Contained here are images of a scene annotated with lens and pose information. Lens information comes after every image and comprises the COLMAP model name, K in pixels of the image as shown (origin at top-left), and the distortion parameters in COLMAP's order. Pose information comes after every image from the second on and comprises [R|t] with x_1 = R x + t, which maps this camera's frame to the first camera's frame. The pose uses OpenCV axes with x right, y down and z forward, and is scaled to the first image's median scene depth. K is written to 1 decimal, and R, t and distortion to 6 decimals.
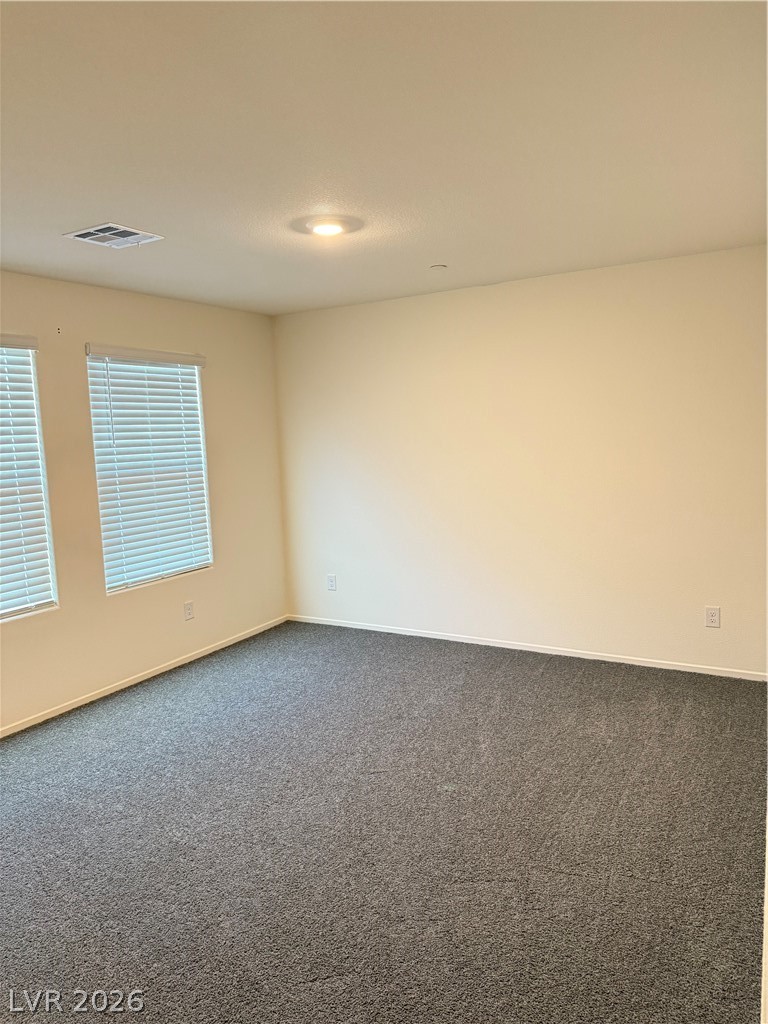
lens RADIAL K [[705.7, 0, 384.0], [0, 705.7, 512.0], [0, 0, 1]] dist [0.072467, -0.105384]
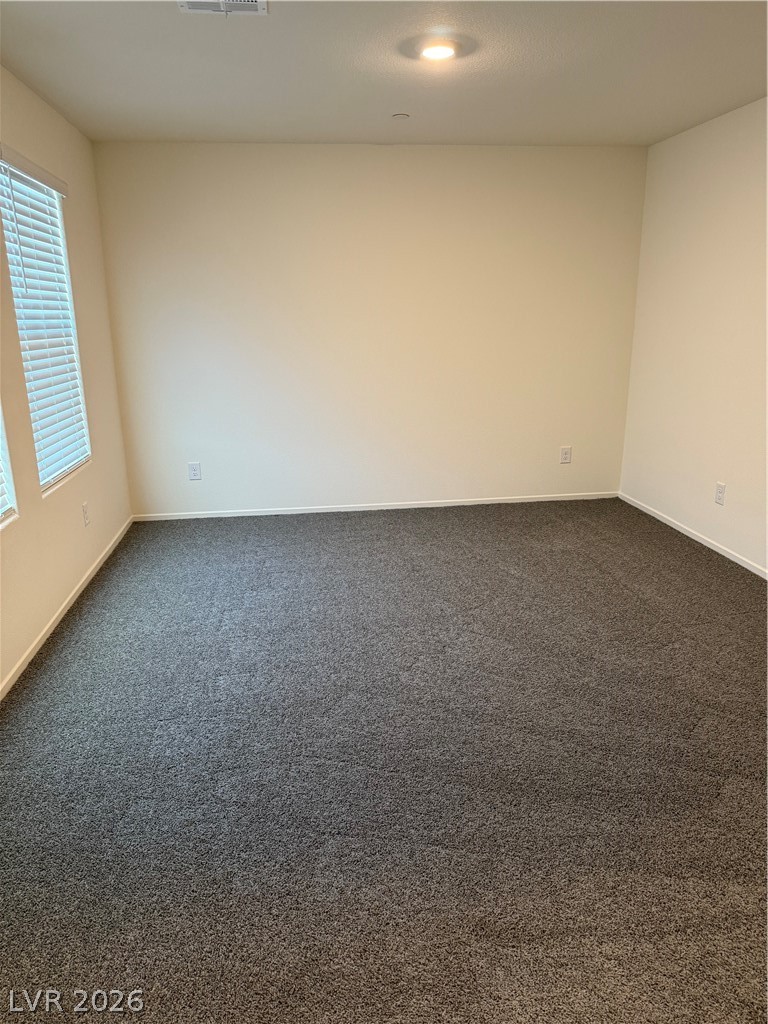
lens RADIAL K [[705.7, 0, 384.0], [0, 705.7, 512.0], [0, 0, 1]] dist [0.072467, -0.105384]
pose [[0.799363, -0.134933, 0.585501, -0.511654], [0.056381, 0.987003, 0.150486, 0.035423], [-0.598197, -0.087282, 0.796582, 0.163215]]
